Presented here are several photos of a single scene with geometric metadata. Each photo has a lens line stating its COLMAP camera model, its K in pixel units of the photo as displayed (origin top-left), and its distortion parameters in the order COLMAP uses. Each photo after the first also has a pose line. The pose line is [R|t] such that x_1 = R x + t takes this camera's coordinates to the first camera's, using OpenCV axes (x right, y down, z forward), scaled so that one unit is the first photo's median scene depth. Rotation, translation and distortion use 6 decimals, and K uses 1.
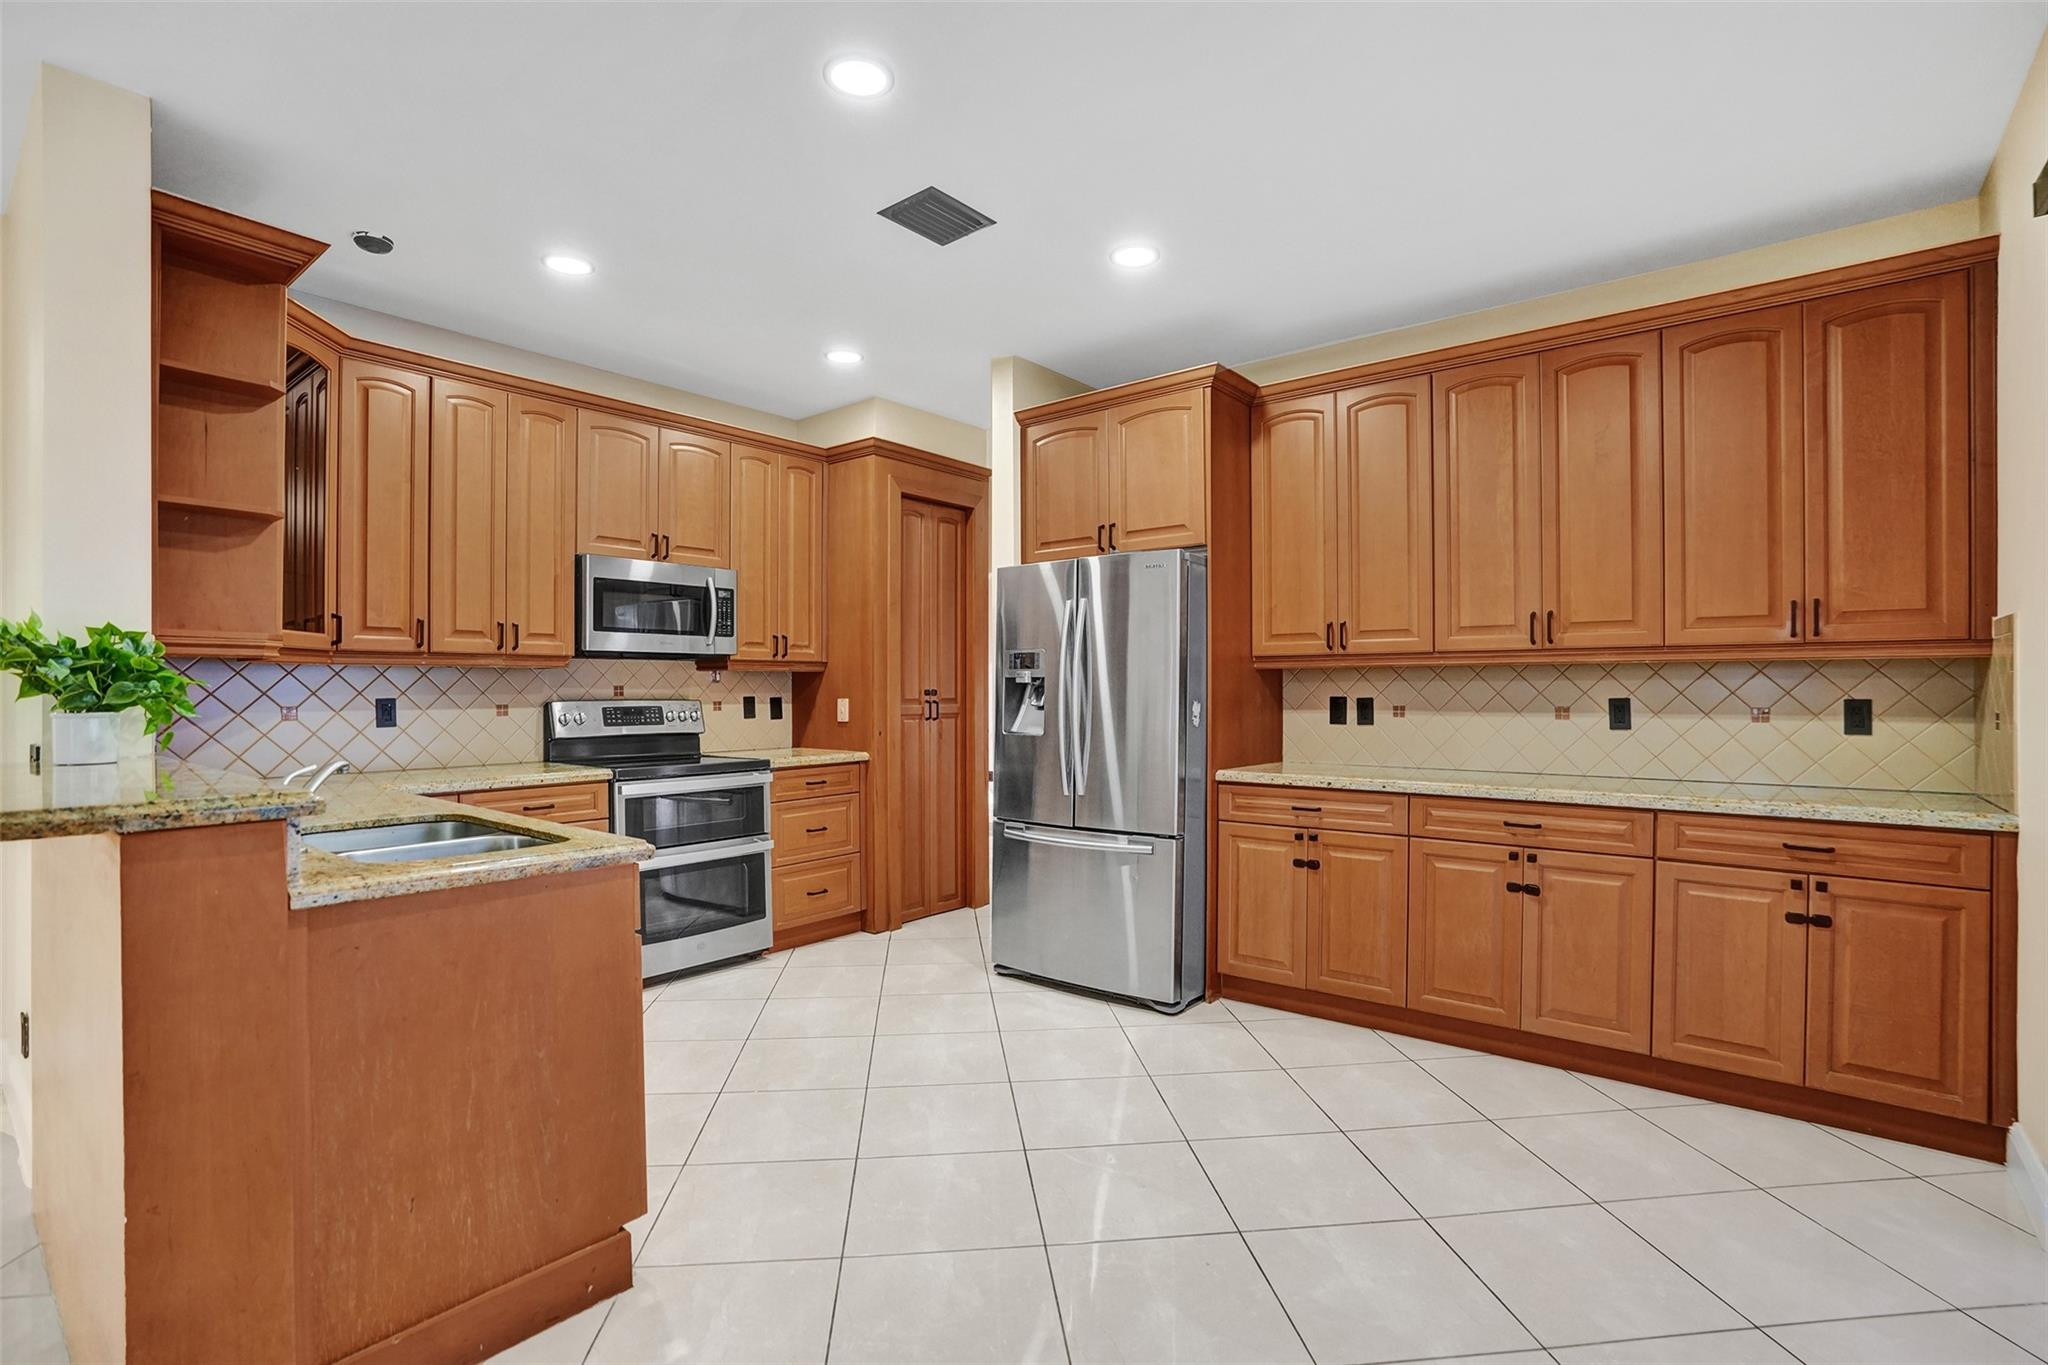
lens RADIAL K [[961.7, 0, 1028.0], [0, 961.7, 682.7], [0, 0, 1]] dist [-0.058081, 0.021553]
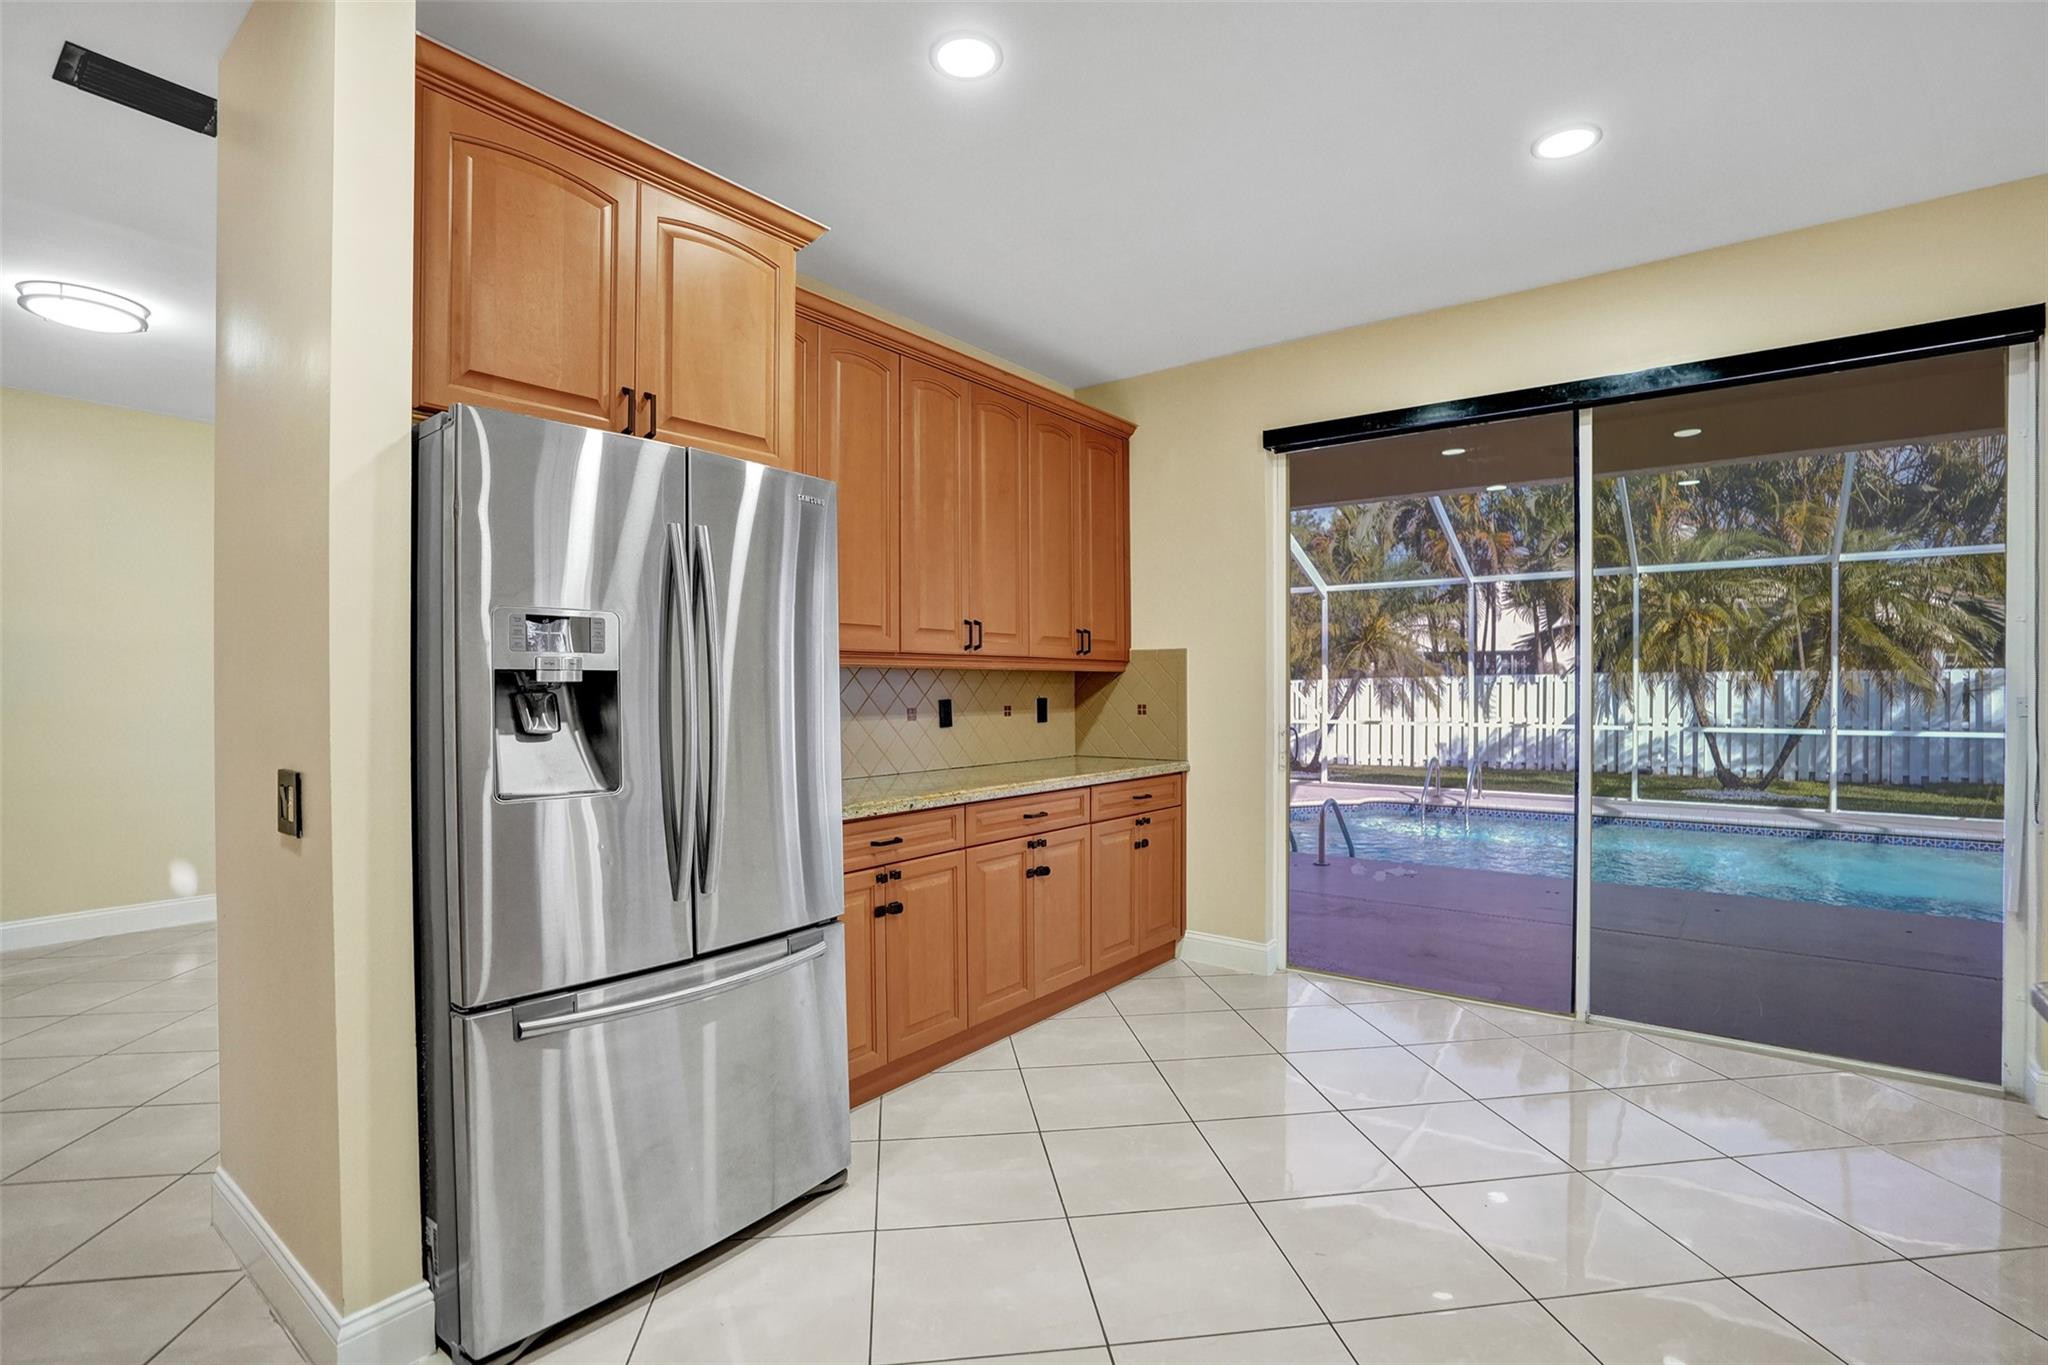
lens RADIAL K [[961.7, 0, 1026.5], [0, 961.7, 686.7], [0, 0, 1]] dist [-0.058081, 0.021553]
pose [[-0.036221, 0.000783, 0.999343, -0.526201], [-0.007766, 0.999969, -0.001065, 0.001136], [-0.999314, -0.007800, -0.036214, 0.920477]]
